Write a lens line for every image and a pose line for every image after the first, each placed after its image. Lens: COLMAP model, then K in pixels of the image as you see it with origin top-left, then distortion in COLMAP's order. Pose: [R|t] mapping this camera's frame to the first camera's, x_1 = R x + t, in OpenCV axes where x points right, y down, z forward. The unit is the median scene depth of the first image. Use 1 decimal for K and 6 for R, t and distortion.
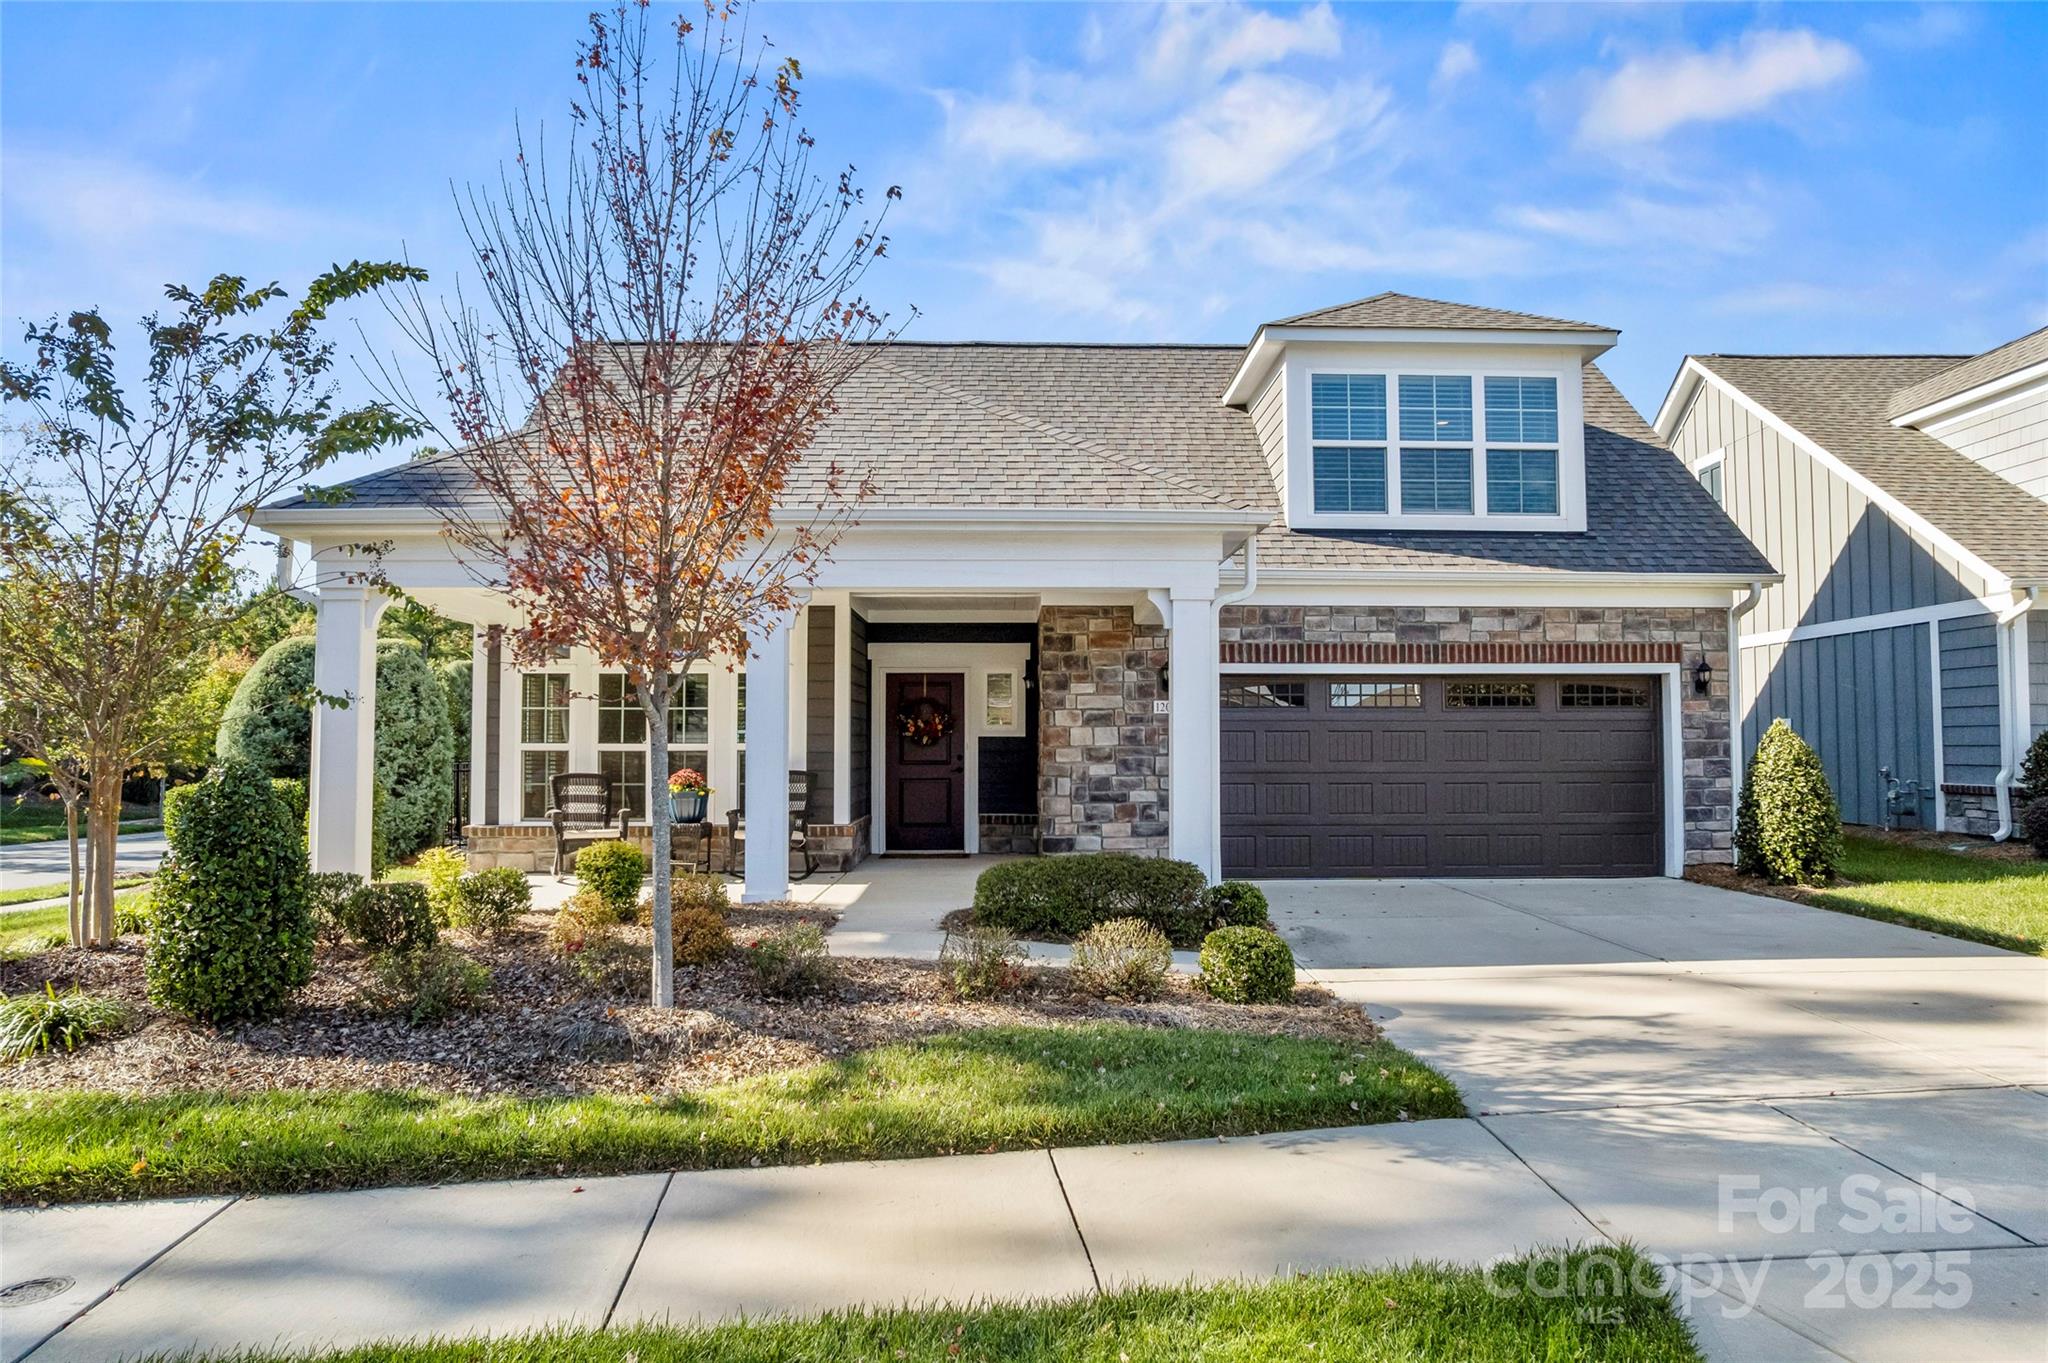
lens RADIAL K [[1315.1, 0, 1028.3], [0, 1315.1, 672.1], [0, 0, 1]] dist [-0.023348, 0.002290]
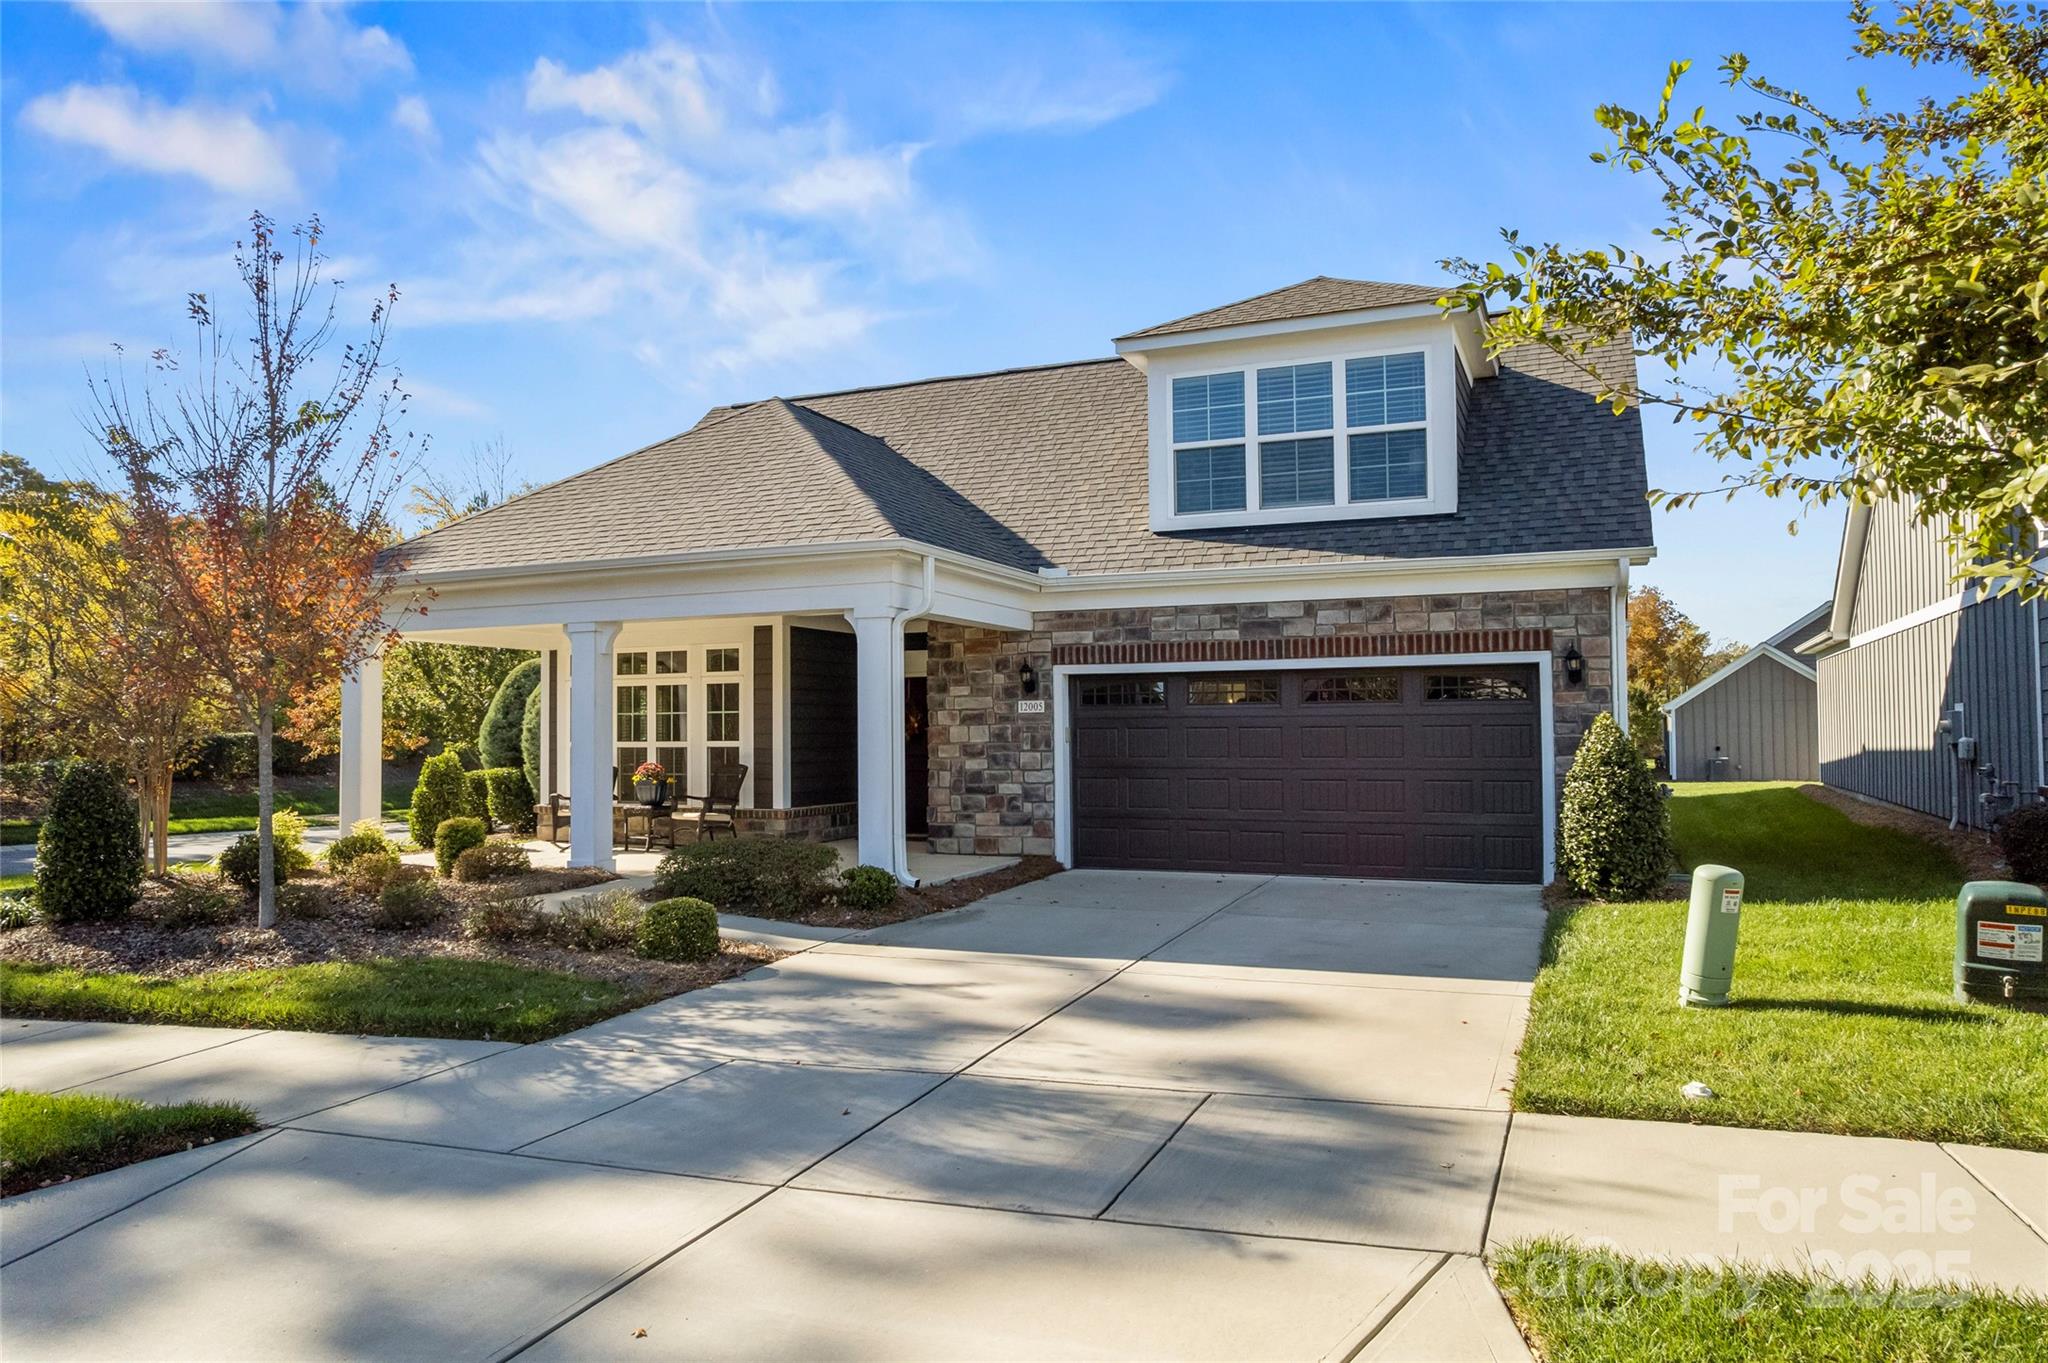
lens RADIAL K [[1315.1, 0, 1013.7], [0, 1315.1, 693.9], [0, 0, 1]] dist [-0.023348, 0.002290]
pose [[0.907736, -0.018070, -0.419152, 0.542931], [0.027137, 0.999509, 0.015680, -0.001259], [0.418663, -0.025608, 0.907781, 0.012571]]
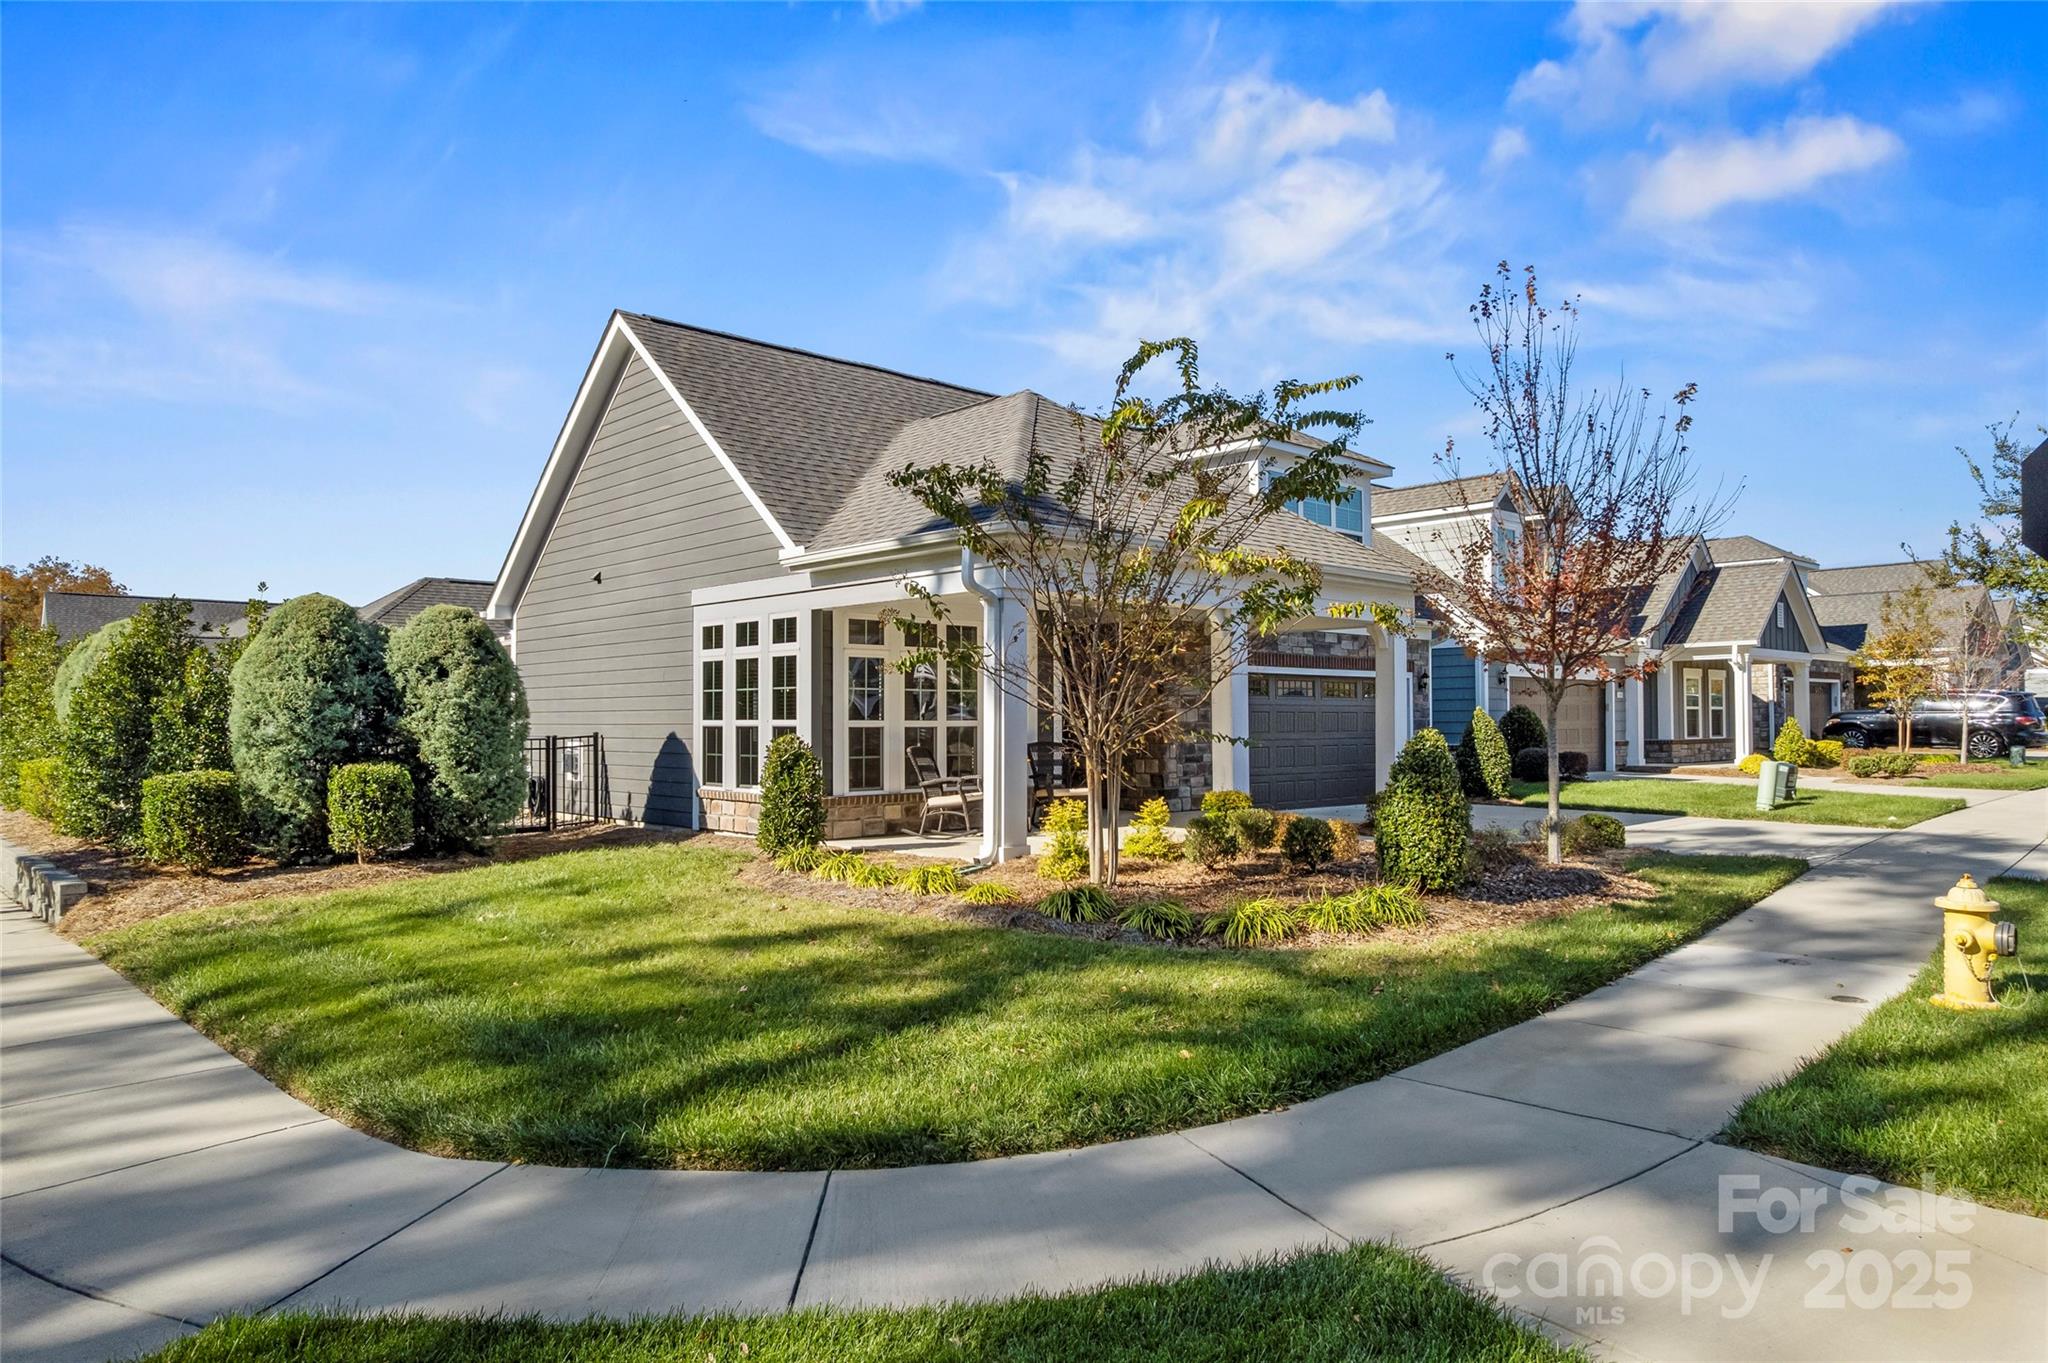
lens RADIAL K [[1315.1, 0, 1018.5], [0, 1315.1, 688.0], [0, 0, 1]] dist [-0.023348, 0.002290]
pose [[0.743997, 0.016783, 0.667972, -1.000087], [-0.032483, 0.999411, 0.011068, 0.010798], [-0.667393, -0.029932, 0.744104, 0.085823]]
